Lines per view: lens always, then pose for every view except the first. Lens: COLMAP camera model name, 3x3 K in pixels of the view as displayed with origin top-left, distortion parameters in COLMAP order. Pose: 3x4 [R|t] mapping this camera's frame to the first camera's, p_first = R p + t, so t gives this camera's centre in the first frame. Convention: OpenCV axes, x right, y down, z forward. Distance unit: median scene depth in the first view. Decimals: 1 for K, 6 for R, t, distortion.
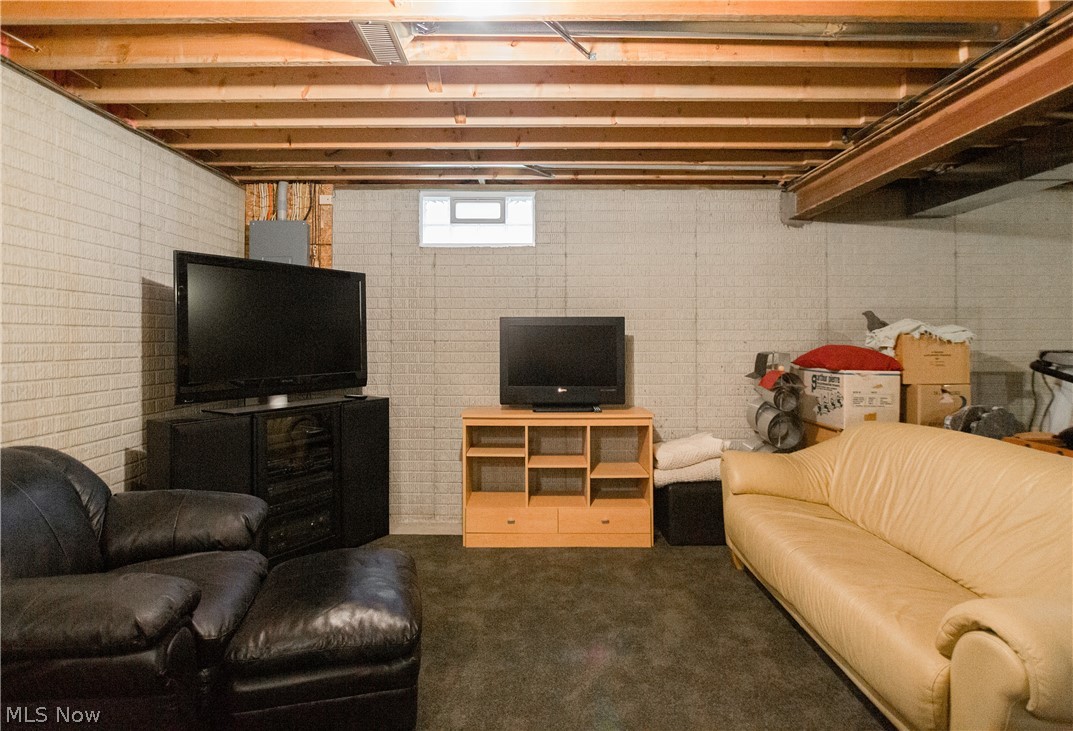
lens RADIAL K [[554.9, 0, 533.4], [0, 554.9, 348.1], [0, 0, 1]] dist [-0.002054, -0.001161]
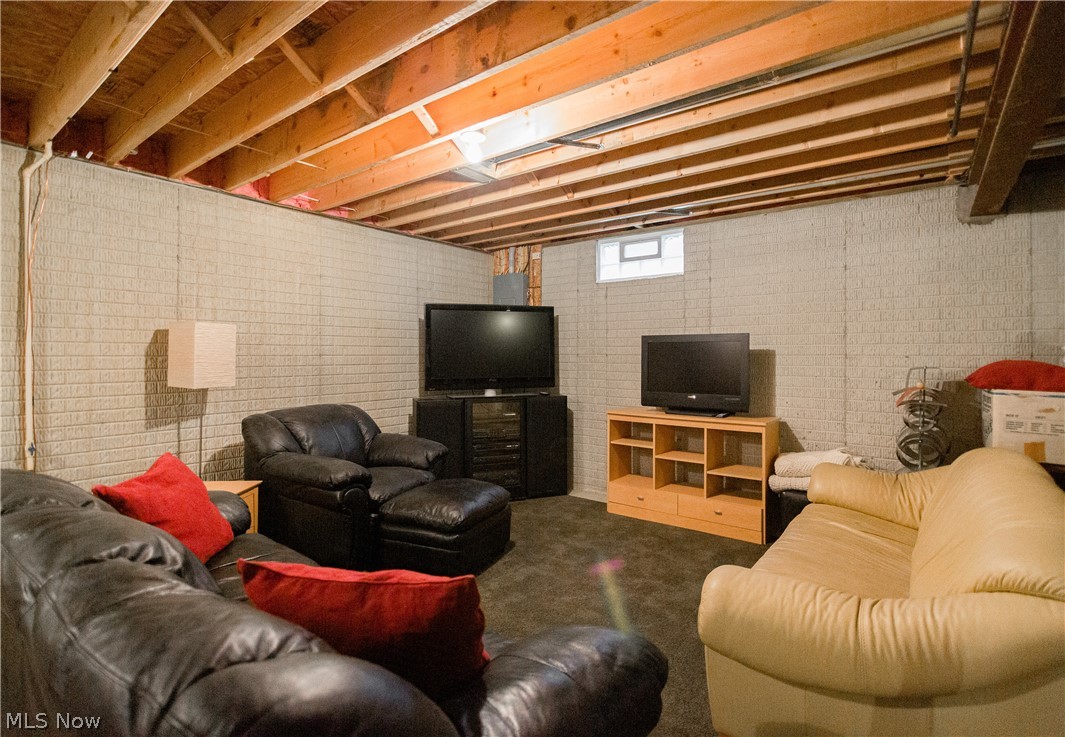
lens RADIAL K [[511.7, 0, 532.5], [0, 511.7, 368.5], [0, 0, 1]] dist [-0.000491, 0.000133]
pose [[0.799804, 0.017775, -0.599999, 0.430086], [-0.009992, 0.999817, 0.016299, 0.001580], [0.600179, -0.007040, 0.799835, -0.066750]]
